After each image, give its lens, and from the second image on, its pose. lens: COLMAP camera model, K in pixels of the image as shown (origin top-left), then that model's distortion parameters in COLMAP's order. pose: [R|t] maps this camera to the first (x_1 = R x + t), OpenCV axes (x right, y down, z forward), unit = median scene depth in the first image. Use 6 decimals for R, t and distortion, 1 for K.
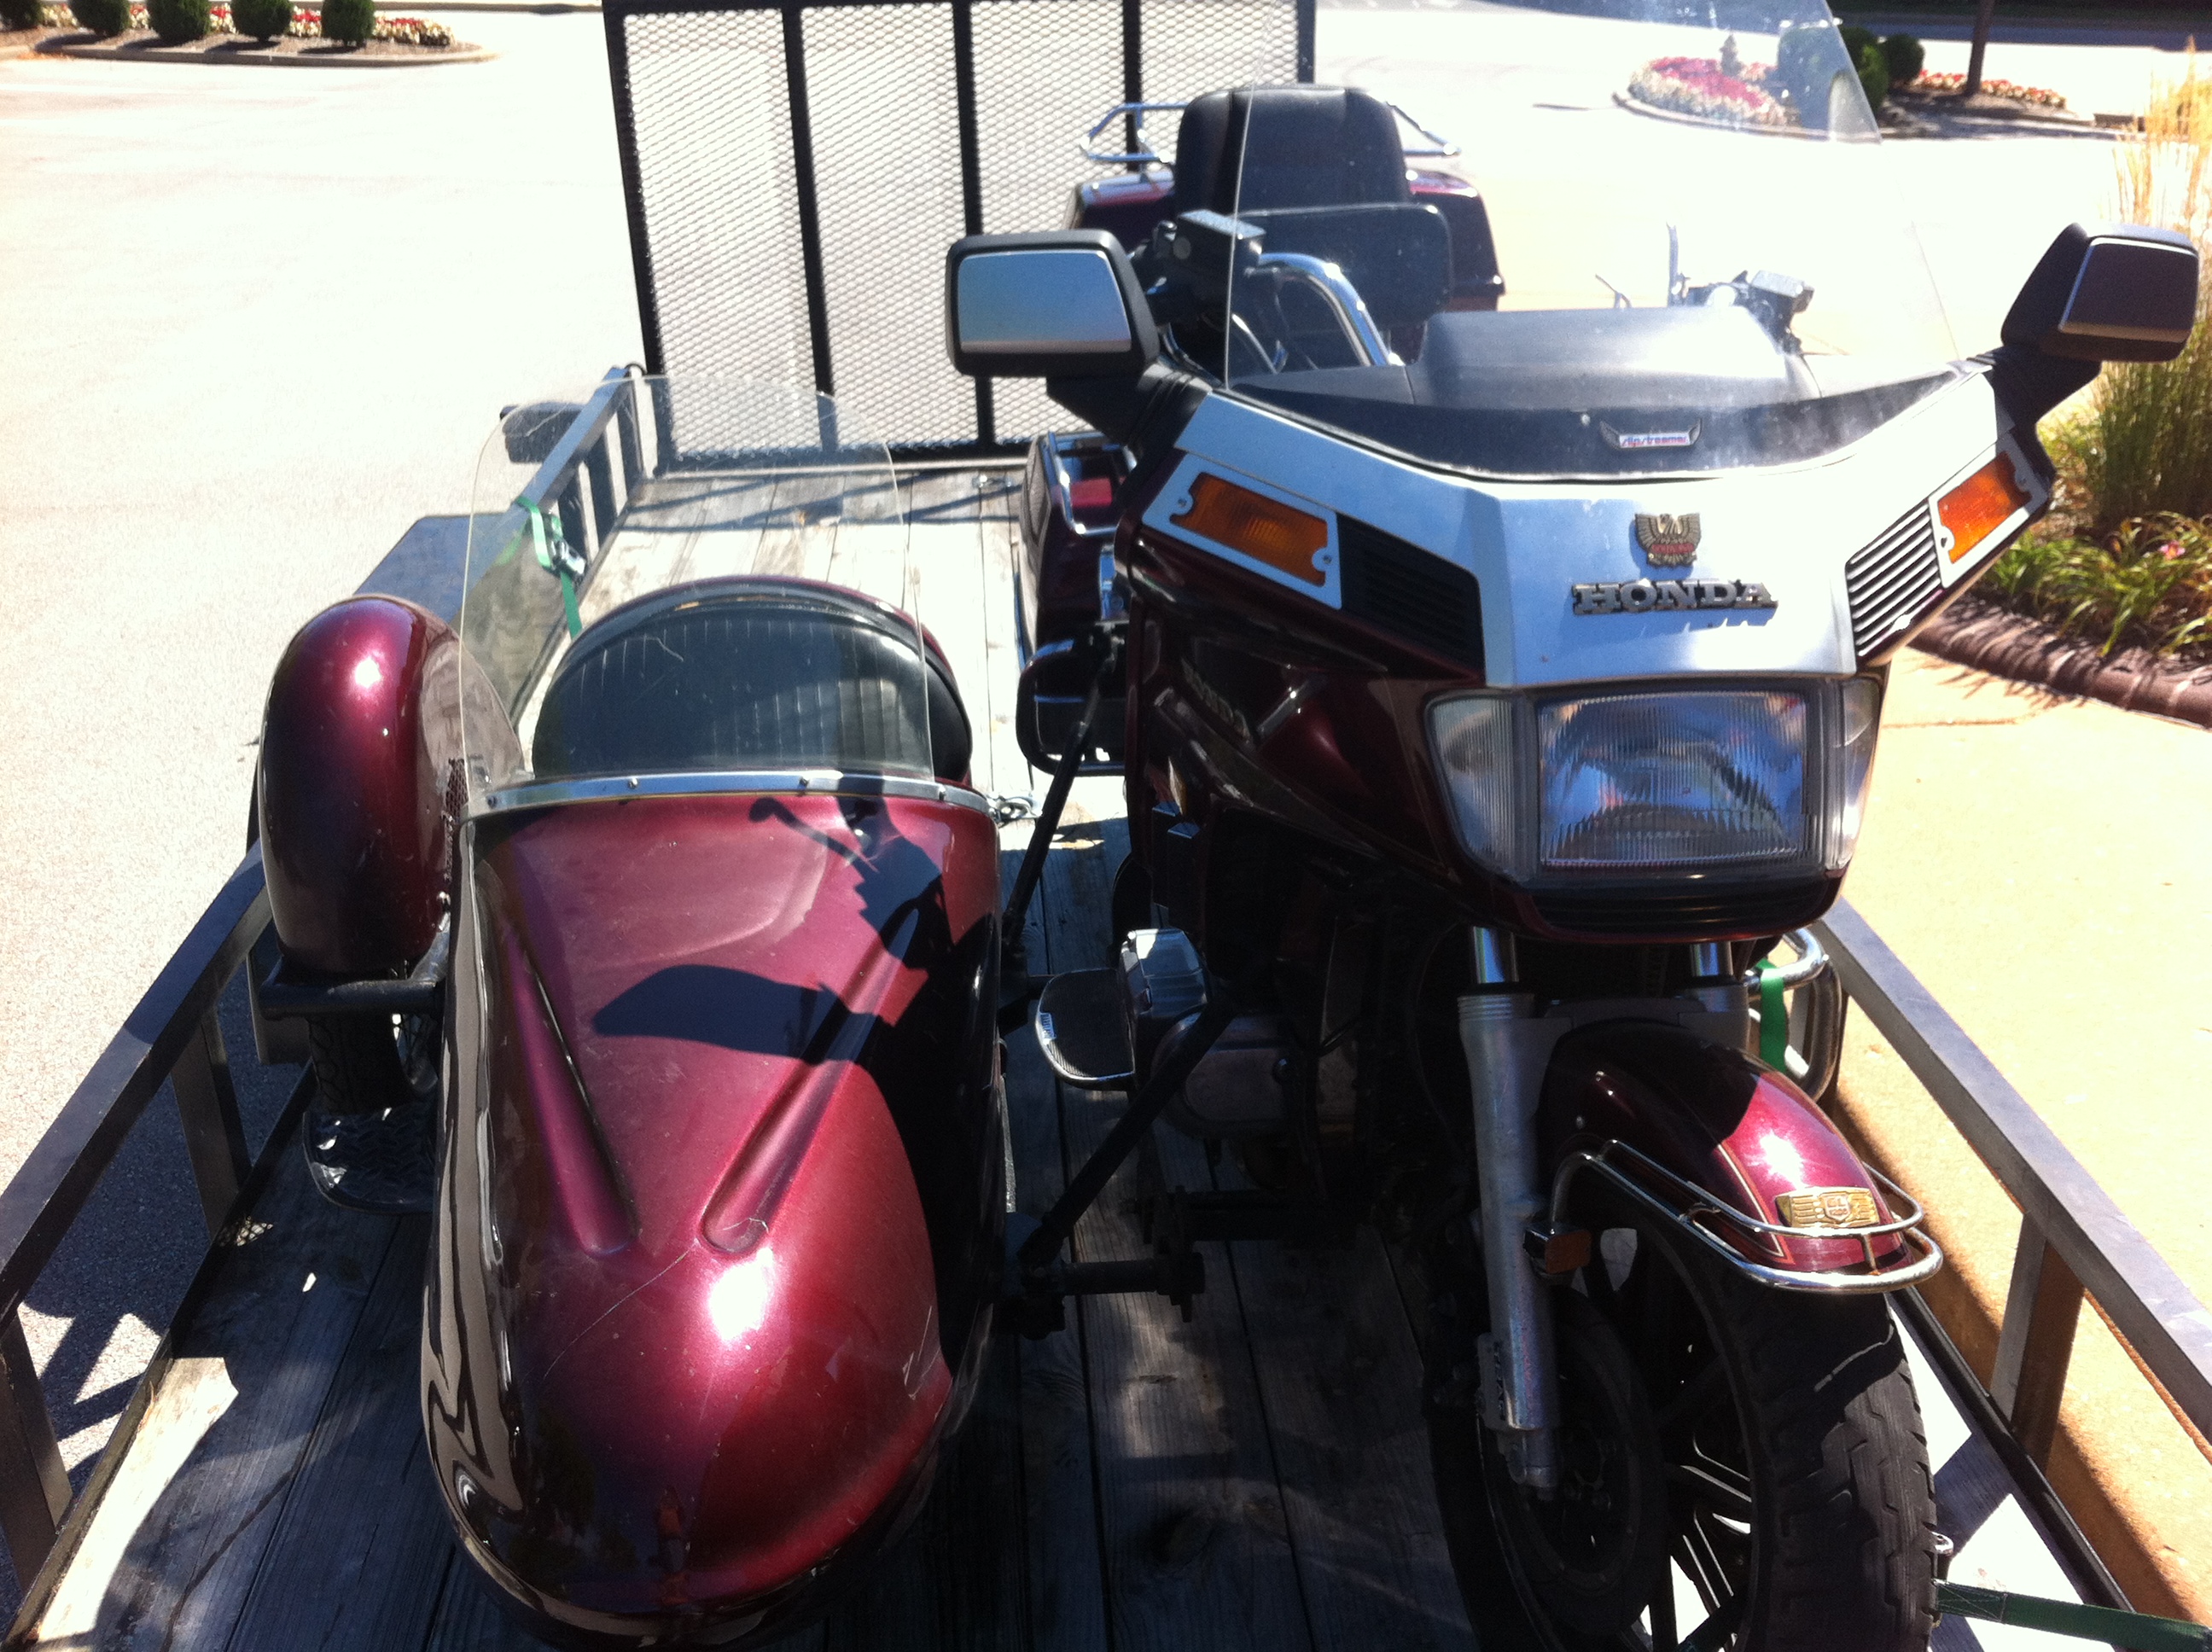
lens RADIAL K [[2169.8, 0, 1106.0], [0, 2169.8, 826.0], [0, 0, 1]] dist [-0.033685, -0.005522]
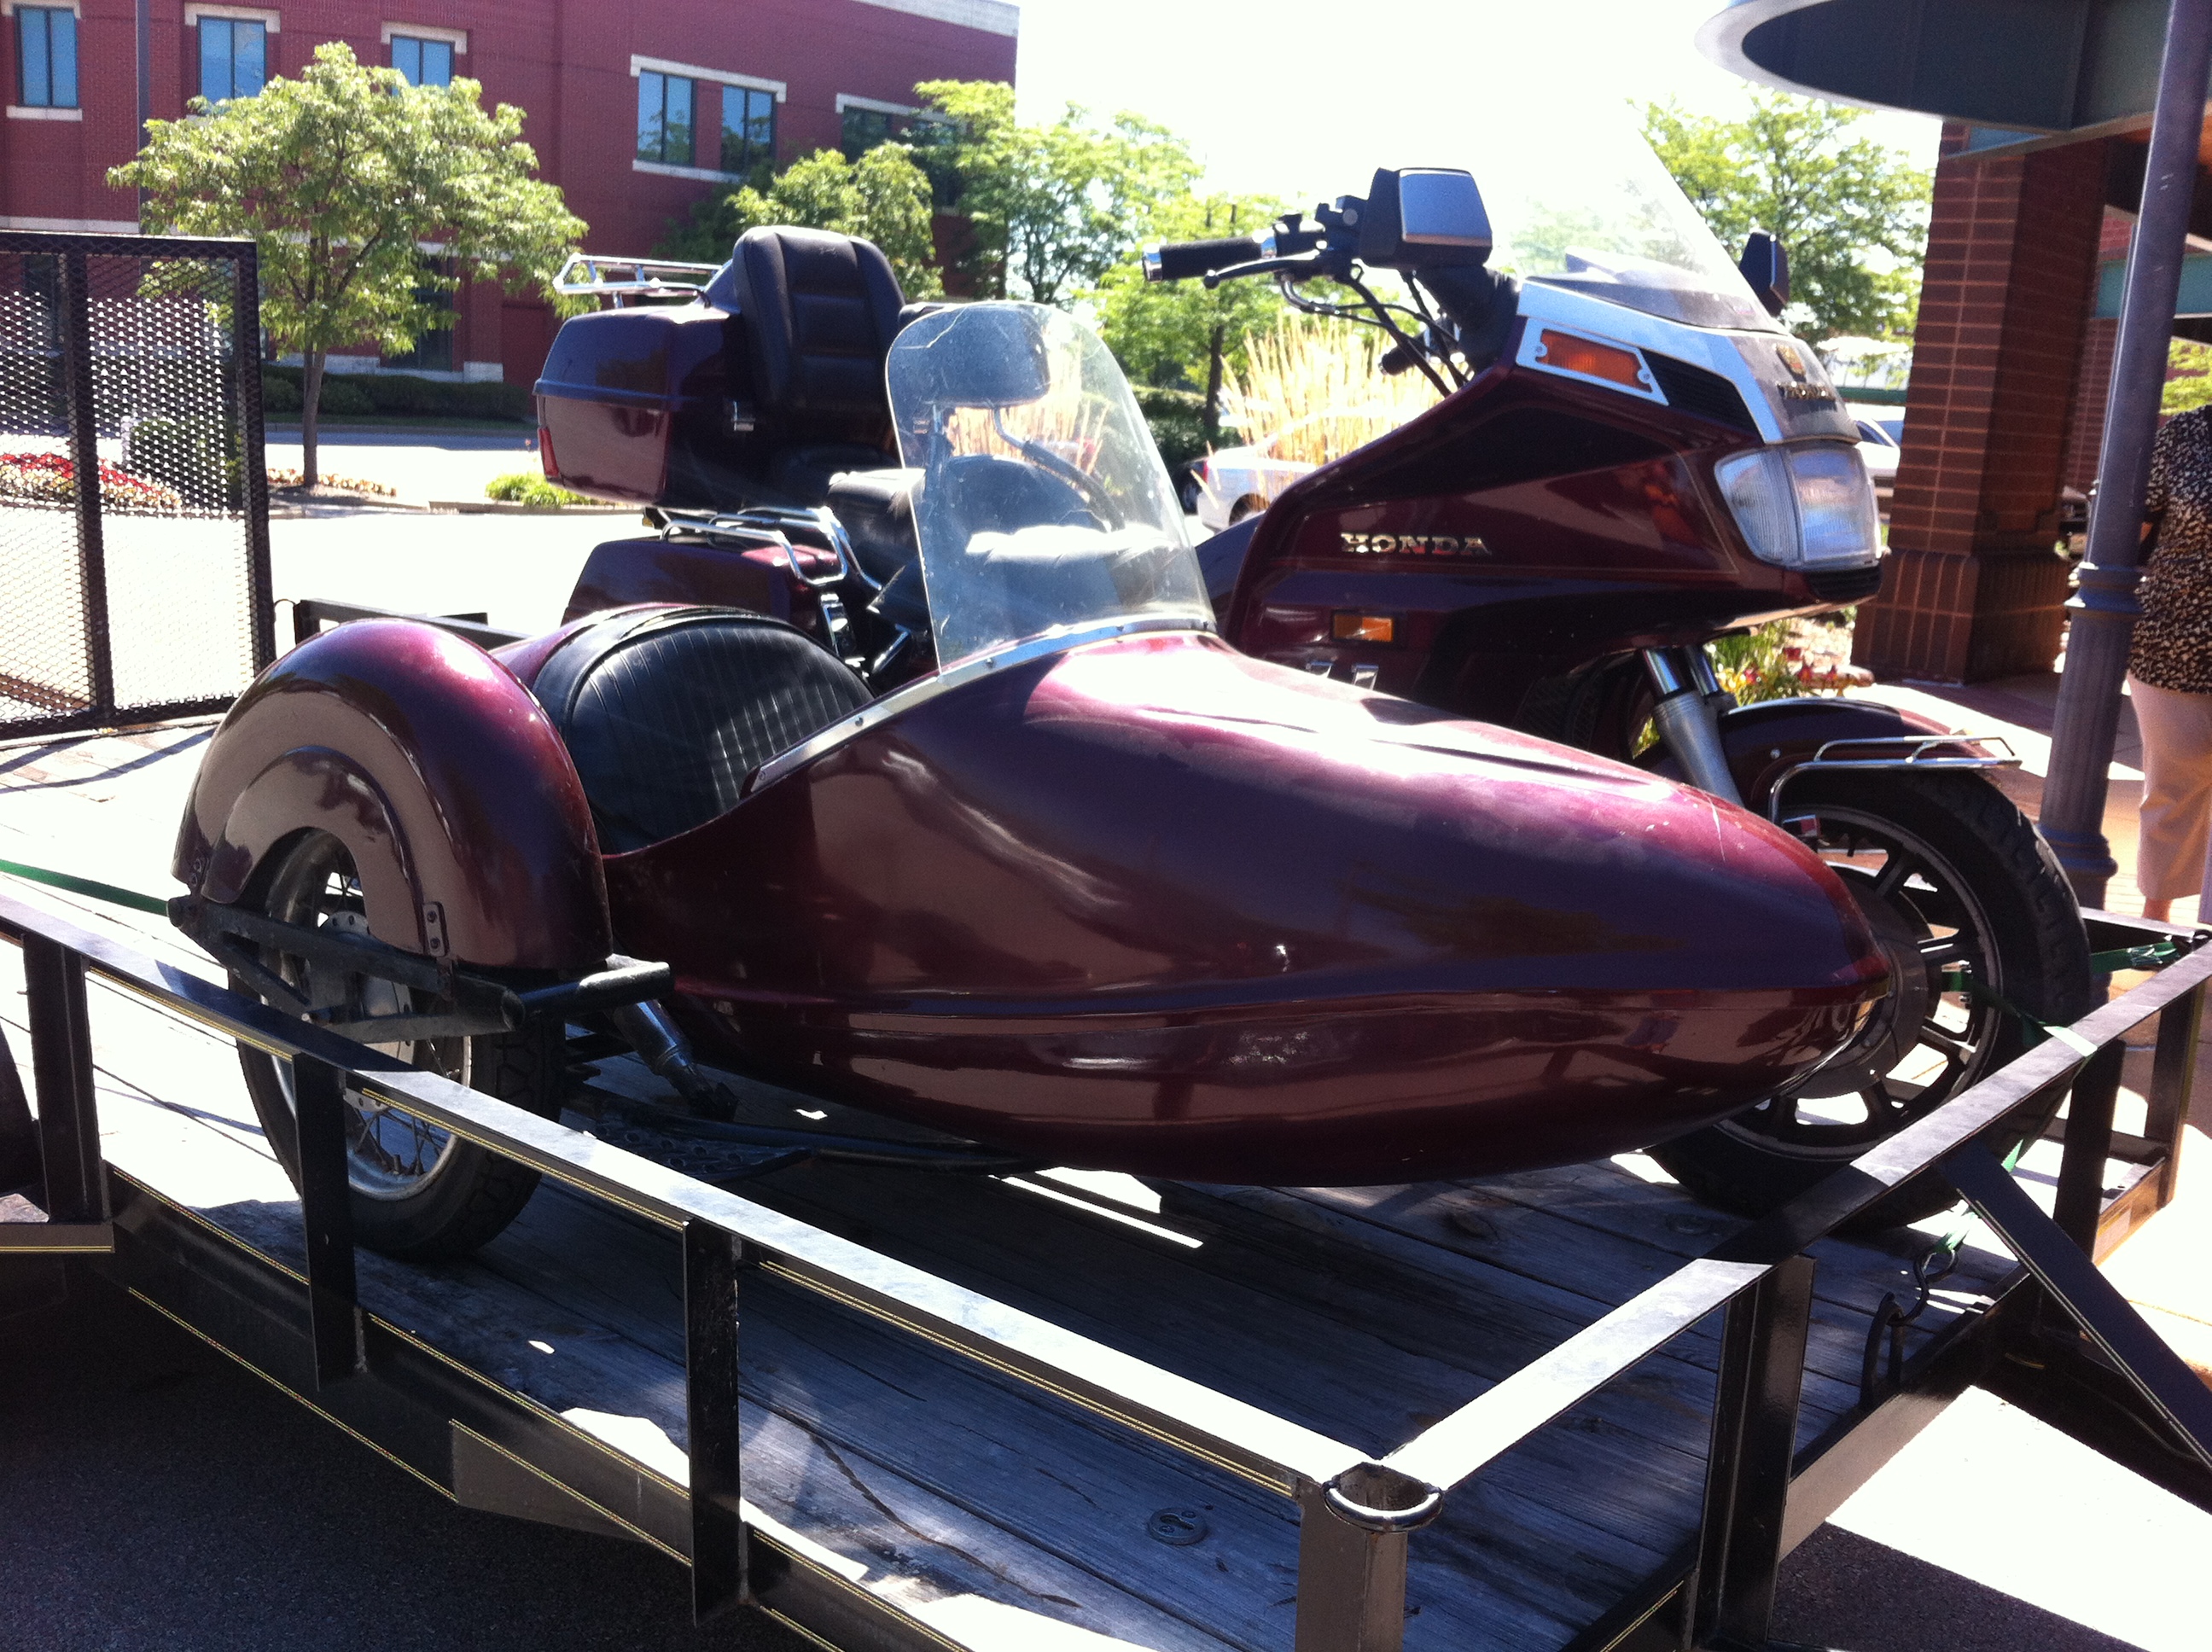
lens RADIAL K [[2169.8, 0, 1106.0], [0, 2169.8, 826.0], [0, 0, 1]] dist [-0.033685, -0.005522]
pose [[0.709138, -0.113480, 0.695878, -0.923371], [0.242940, 0.965851, -0.090064, 0.164542], [-0.661894, 0.232925, 0.712490, 0.194547]]
